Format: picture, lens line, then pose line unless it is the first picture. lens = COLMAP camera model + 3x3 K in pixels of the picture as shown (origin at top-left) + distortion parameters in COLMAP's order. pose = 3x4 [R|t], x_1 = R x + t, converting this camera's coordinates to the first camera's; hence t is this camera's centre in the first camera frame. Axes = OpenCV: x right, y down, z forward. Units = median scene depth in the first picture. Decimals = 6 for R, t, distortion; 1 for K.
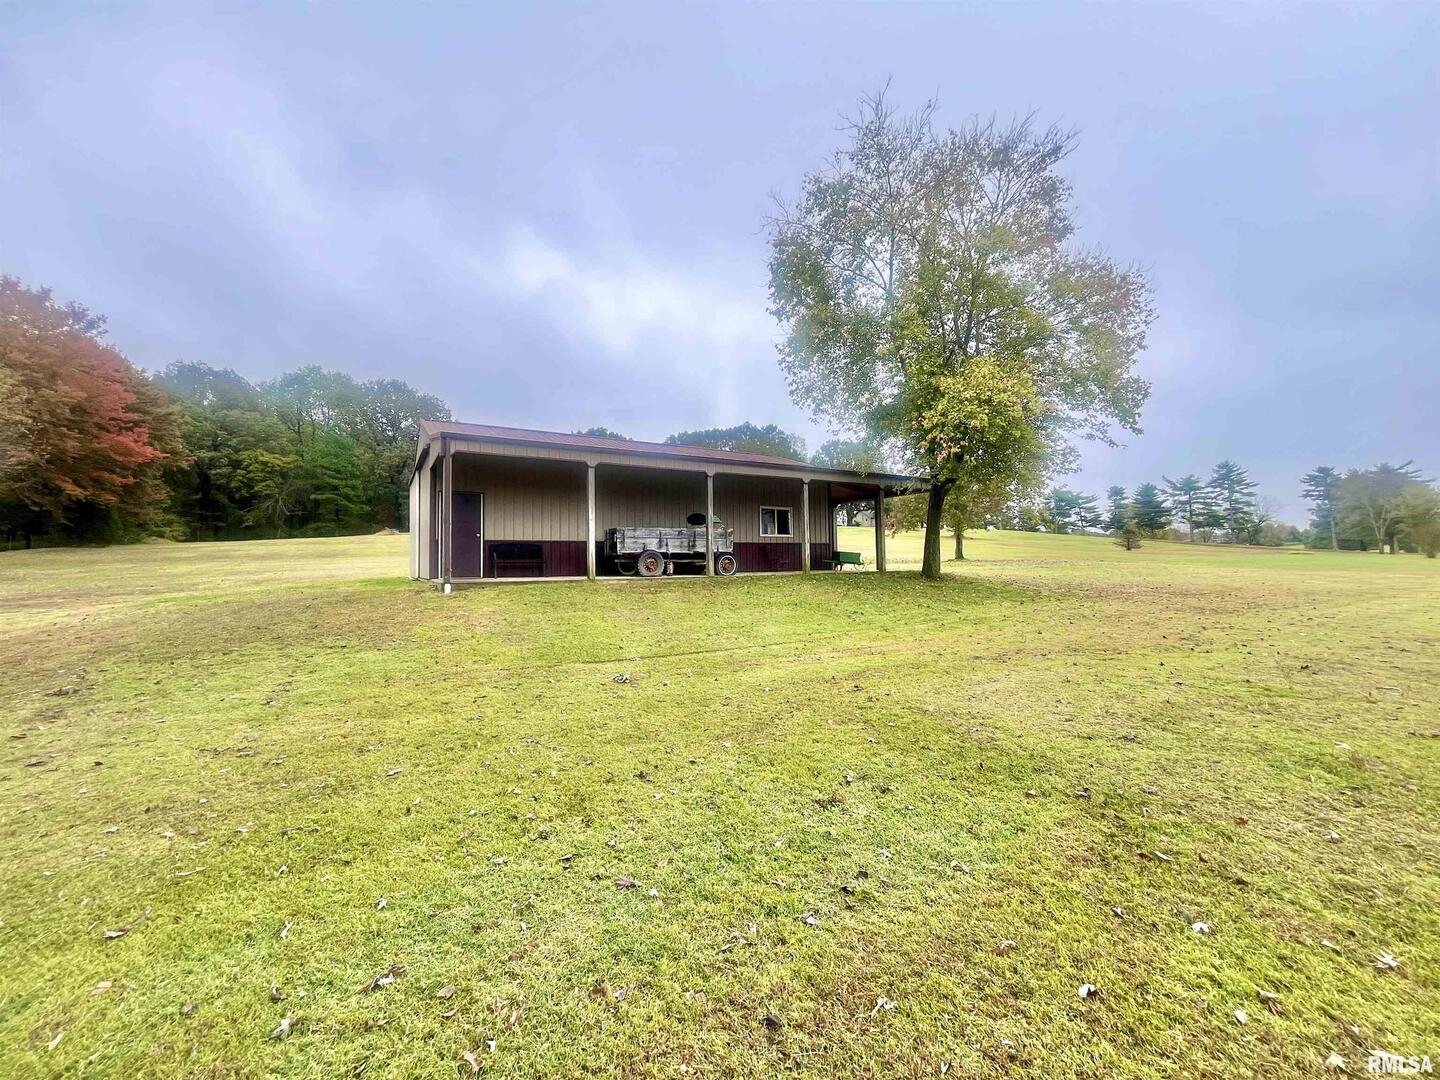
lens RADIAL K [[580.7, 0, 715.6], [0, 580.7, 540.5], [0, 0, 1]] dist [-0.000604, -0.000186]
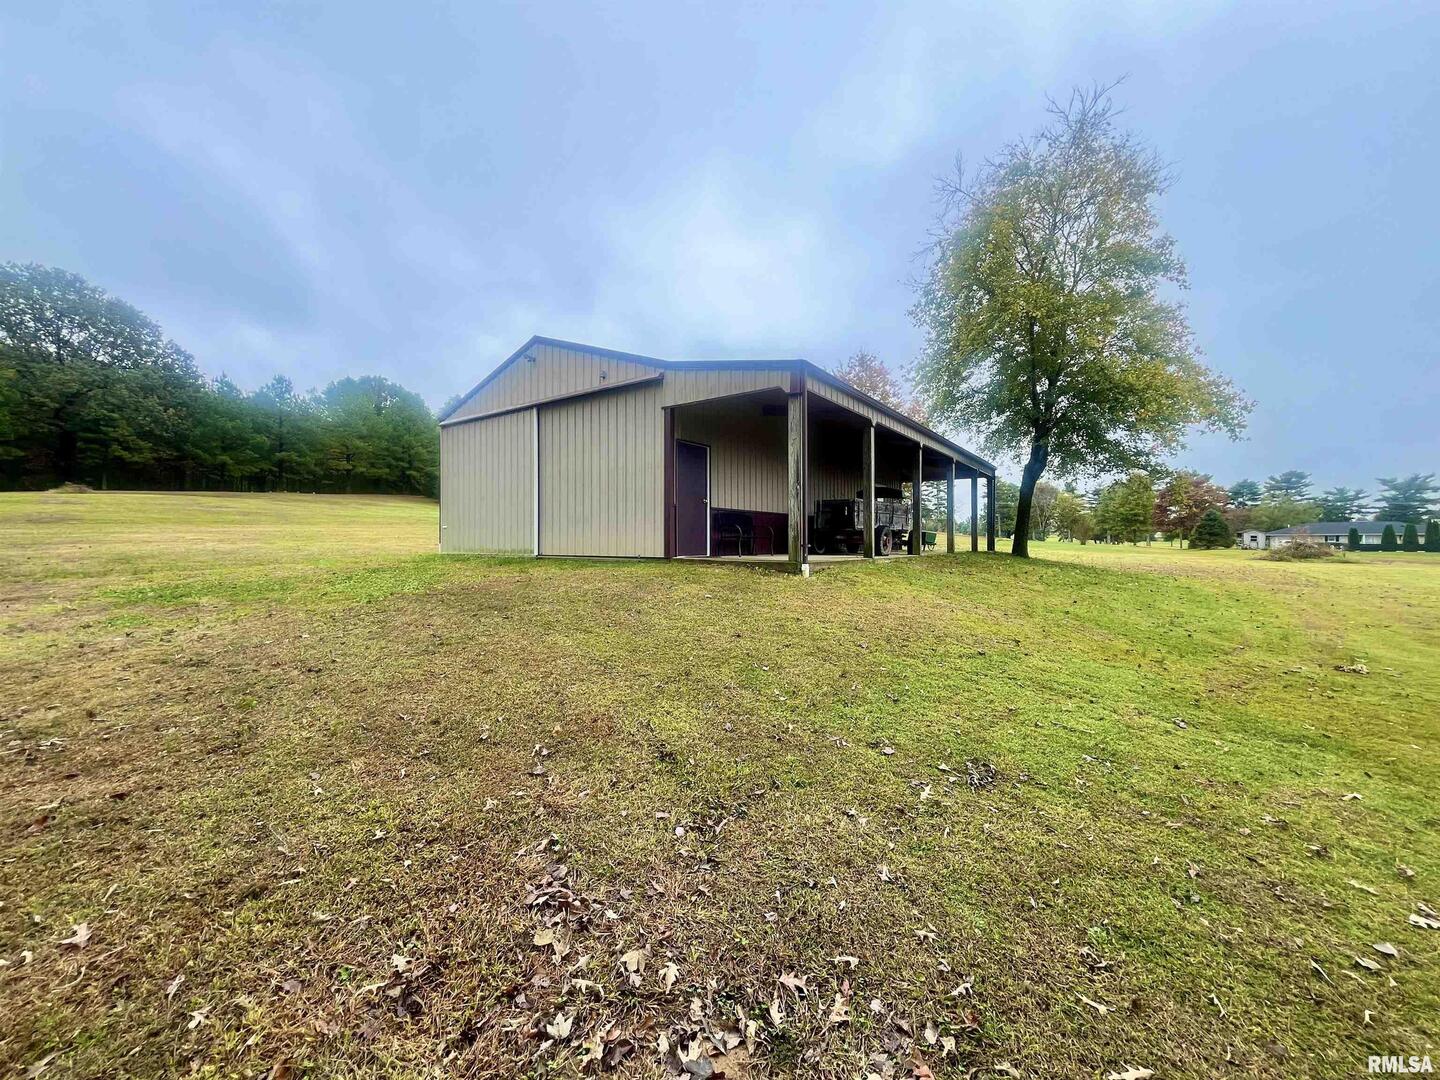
lens RADIAL K [[580.7, 0, 715.6], [0, 580.7, 540.5], [0, 0, 1]] dist [-0.000604, -0.000186]
pose [[0.916442, 0.014941, 0.399889, -0.623374], [-0.029086, 0.999147, 0.029326, 0.018701], [-0.399110, -0.038507, 0.916094, 0.251072]]
